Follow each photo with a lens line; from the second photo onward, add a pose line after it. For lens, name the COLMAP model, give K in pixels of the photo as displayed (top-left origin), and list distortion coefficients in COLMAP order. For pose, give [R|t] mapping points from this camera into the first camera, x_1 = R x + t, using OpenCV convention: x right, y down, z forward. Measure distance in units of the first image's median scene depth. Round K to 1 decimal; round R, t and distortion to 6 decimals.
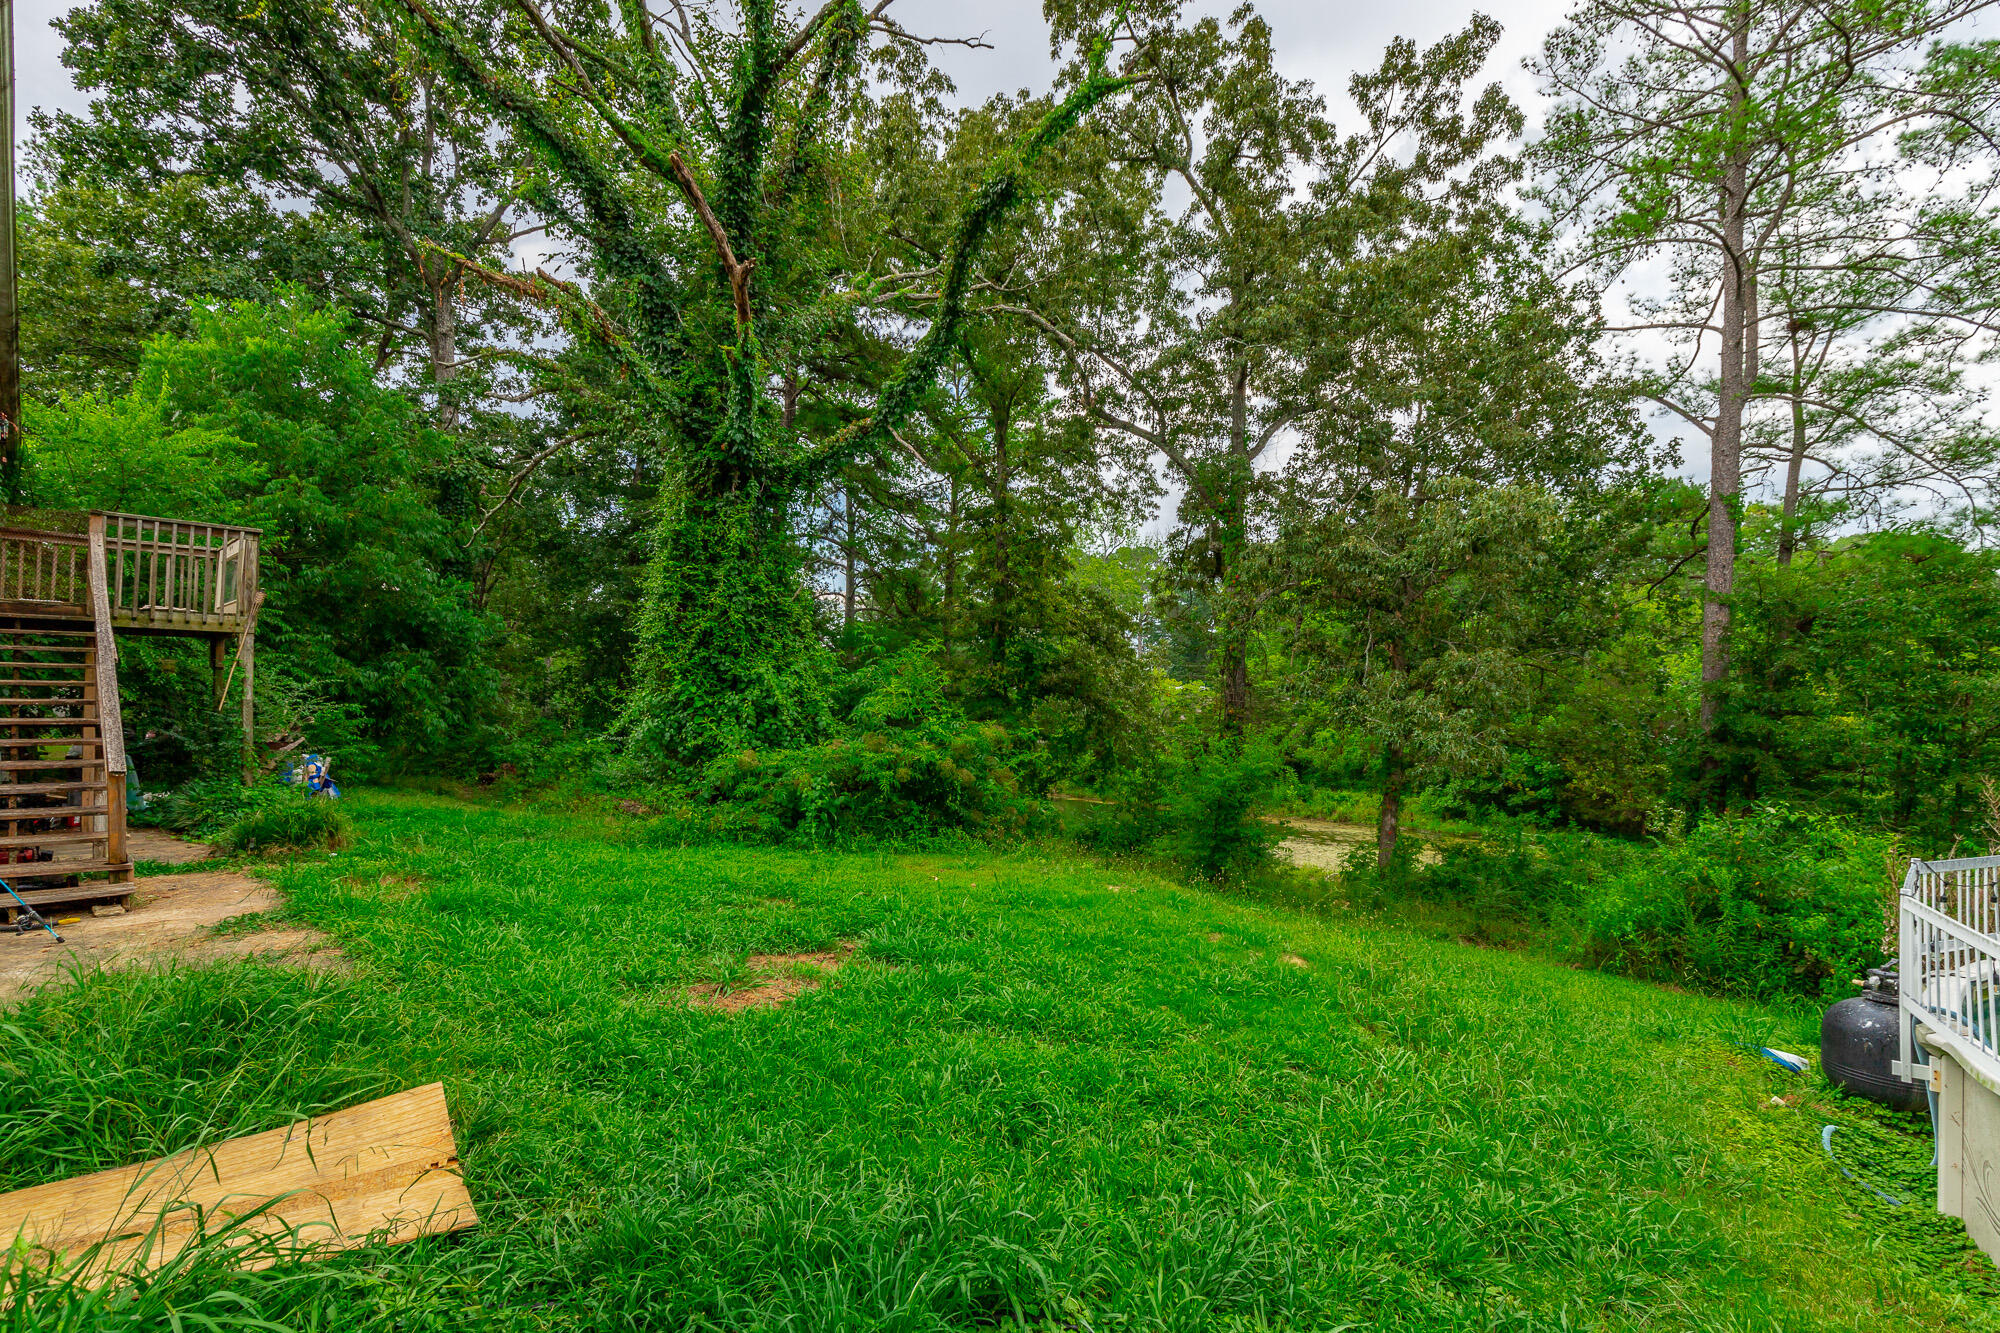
lens RADIAL K [[891.3, 0, 995.6], [0, 891.3, 702.0], [0, 0, 1]] dist [0.000318, 0.000275]
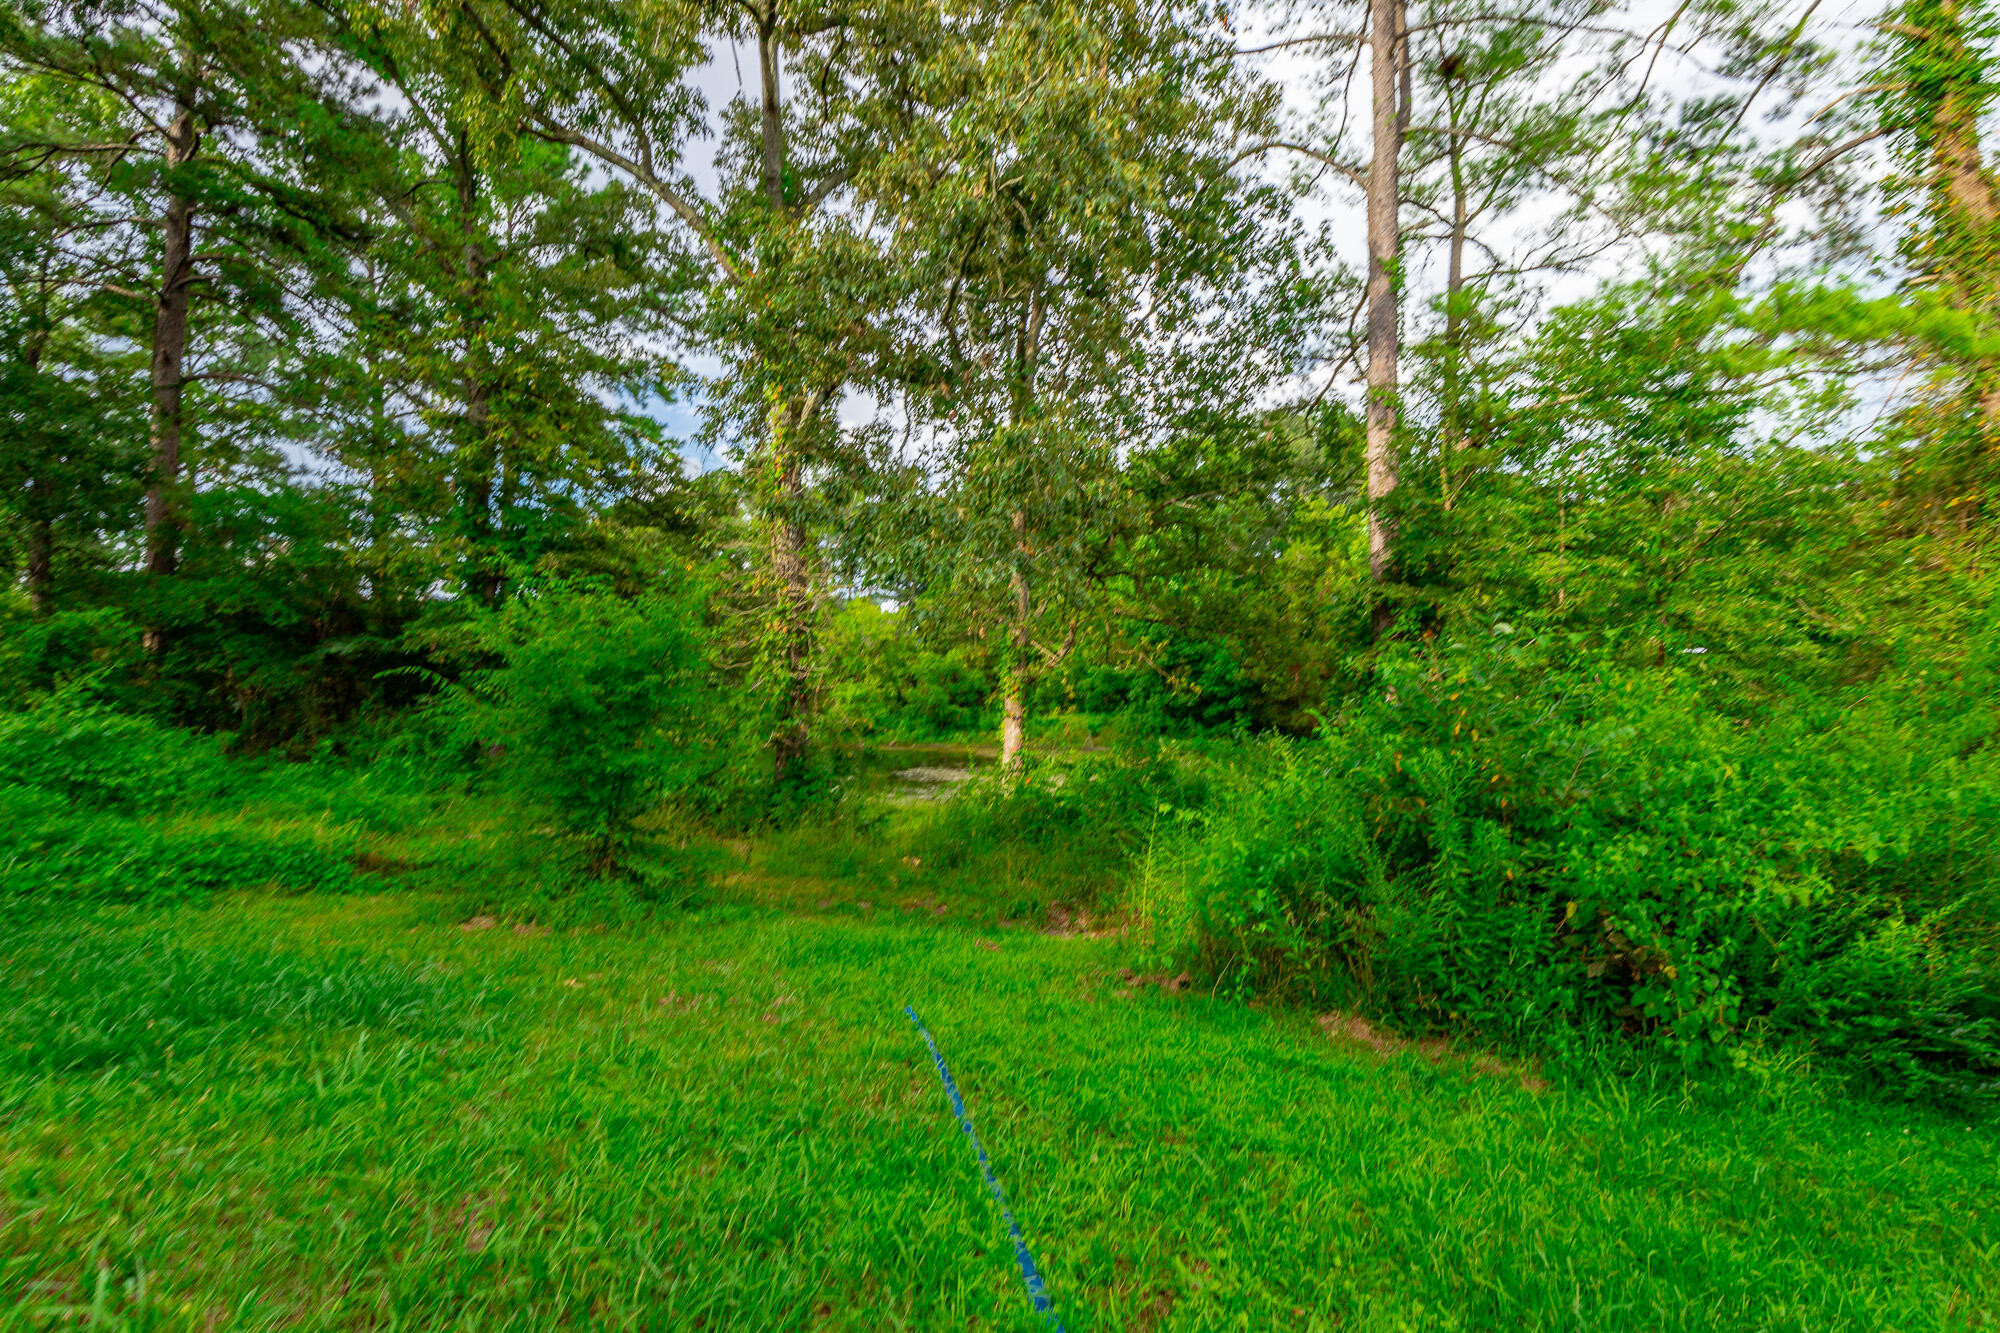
lens RADIAL K [[911.8, 0, 1000.0], [0, 911.8, 666.5], [0, 0, 1]] dist [0.000003, -0.000051]
pose [[0.957241, -0.059102, 0.283190, 0.250183], [0.053235, 0.998179, 0.028375, 0.062083], [-0.284351, -0.012086, 0.958644, 0.325184]]
